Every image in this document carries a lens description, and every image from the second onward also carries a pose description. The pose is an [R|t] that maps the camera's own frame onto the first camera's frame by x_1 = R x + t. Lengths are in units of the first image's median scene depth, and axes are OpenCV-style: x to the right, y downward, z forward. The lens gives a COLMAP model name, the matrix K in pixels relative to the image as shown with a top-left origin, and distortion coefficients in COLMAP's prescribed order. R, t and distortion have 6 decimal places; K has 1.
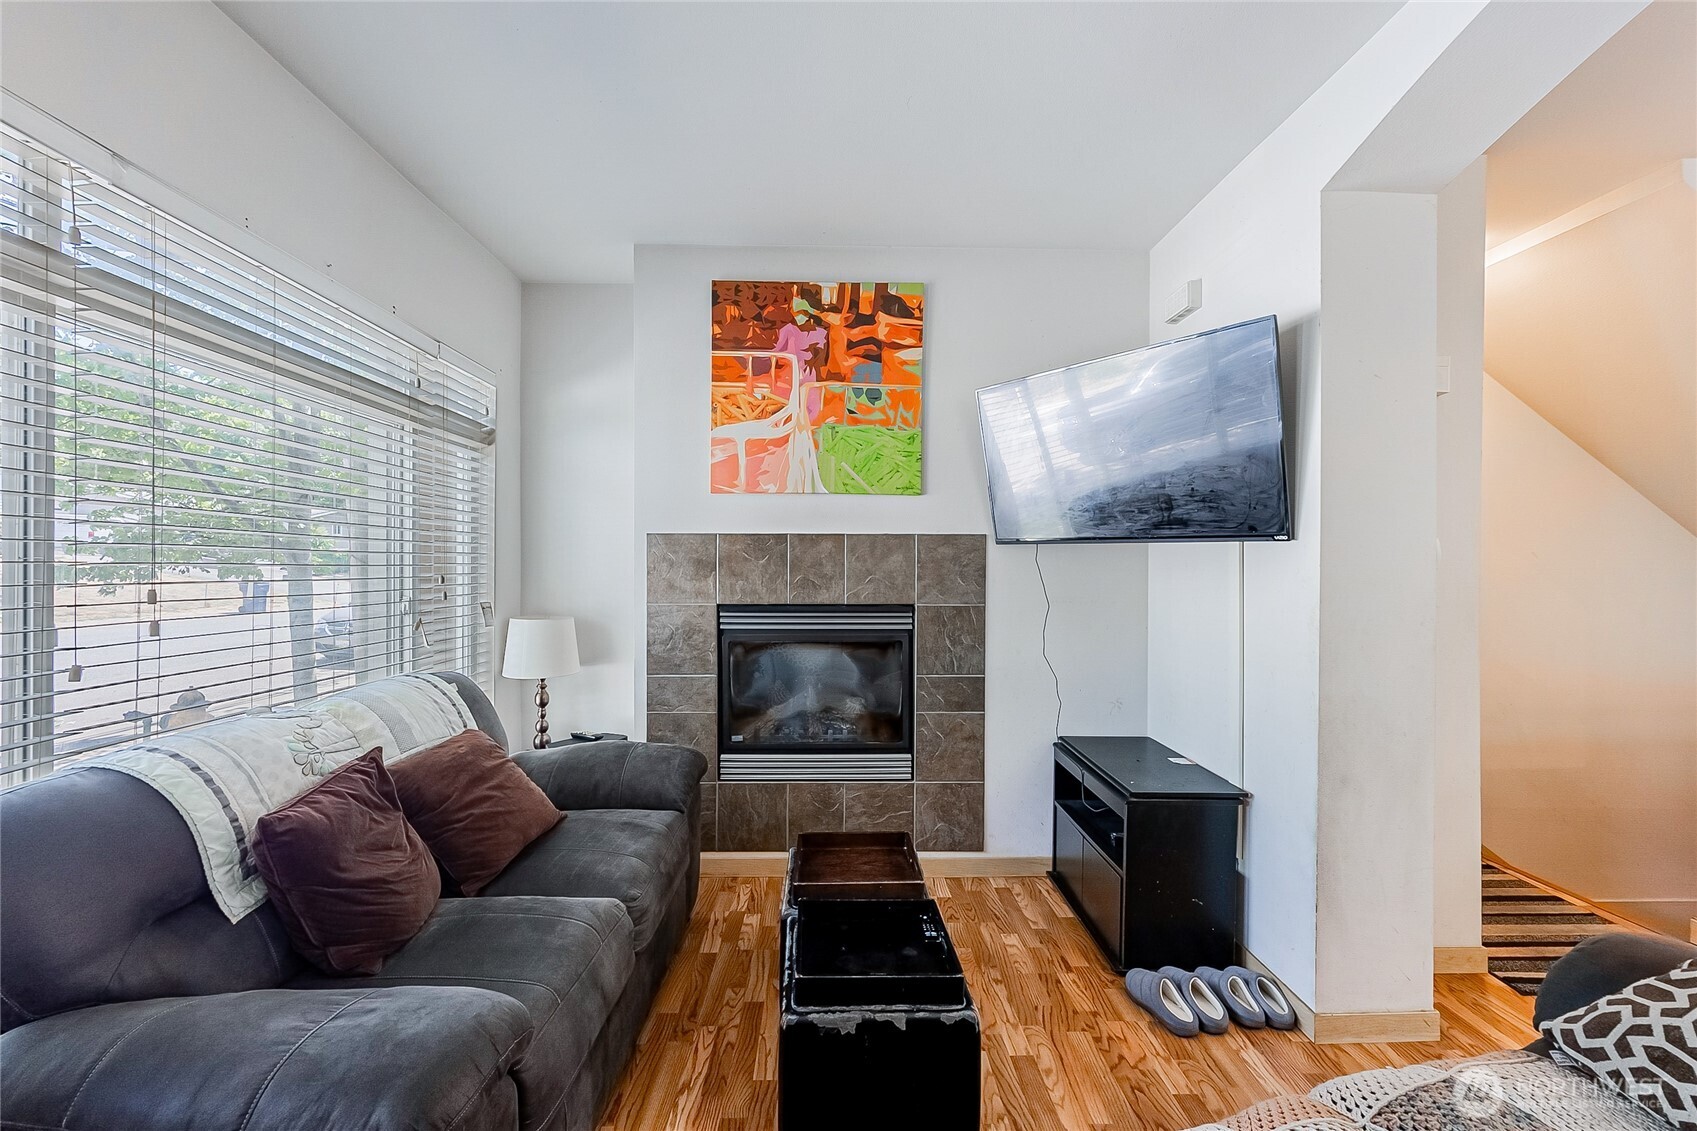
lens RADIAL K [[677.5, 0, 840.1], [0, 677.5, 566.6], [0, 0, 1]] dist [-0.021748, 0.009528]
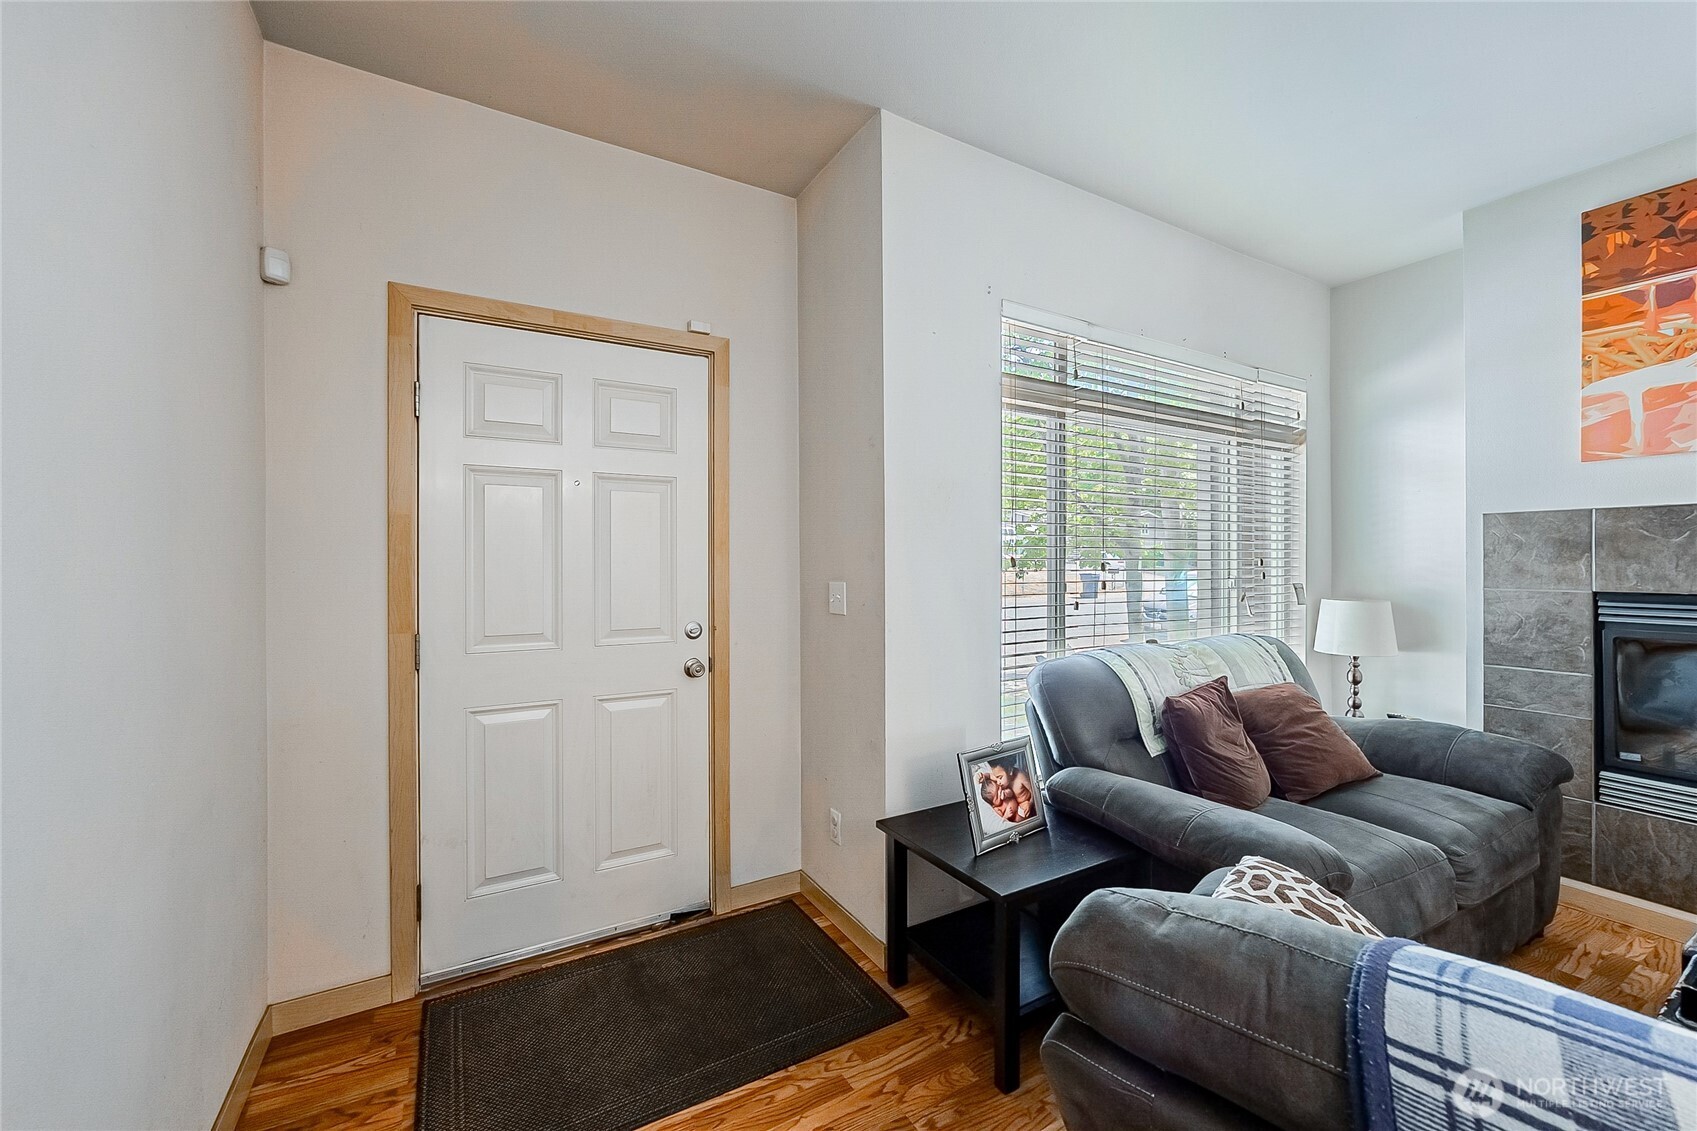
lens RADIAL K [[686.5, 0, 839.9], [0, 686.5, 562.6], [0, 0, 1]] dist [-0.011787, 0.006169]
pose [[0.493992, -0.002047, -0.869464, 0.097108], [0.002621, 0.999996, -0.000865, 0.017408], [0.869462, -0.001852, 0.493996, -0.245526]]
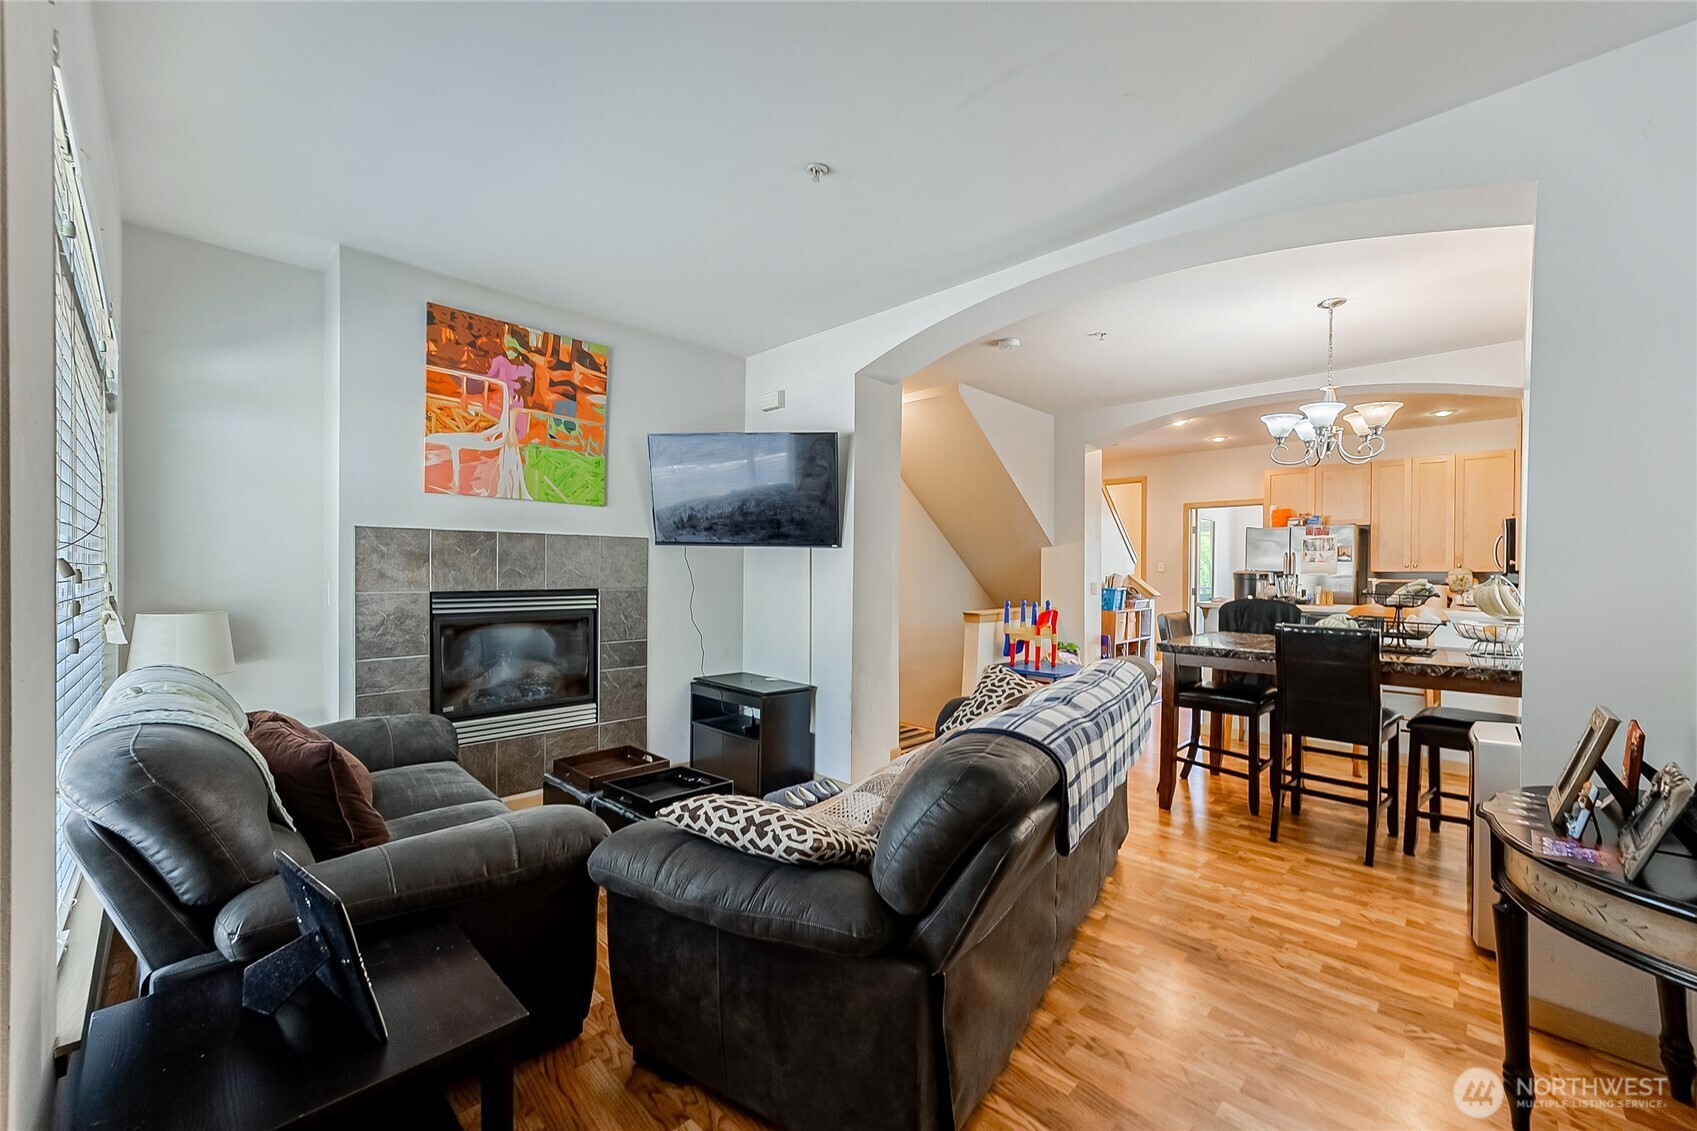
lens RADIAL K [[670.7, 0, 851.3], [0, 670.7, 577.6], [0, 0, 1]] dist [-0.002593, 0.000184]
pose [[0.712203, -0.006765, 0.701941, -0.467896], [-0.002577, 0.999922, 0.012252, 0.016516], [-0.701969, -0.010535, 0.712130, -0.283336]]
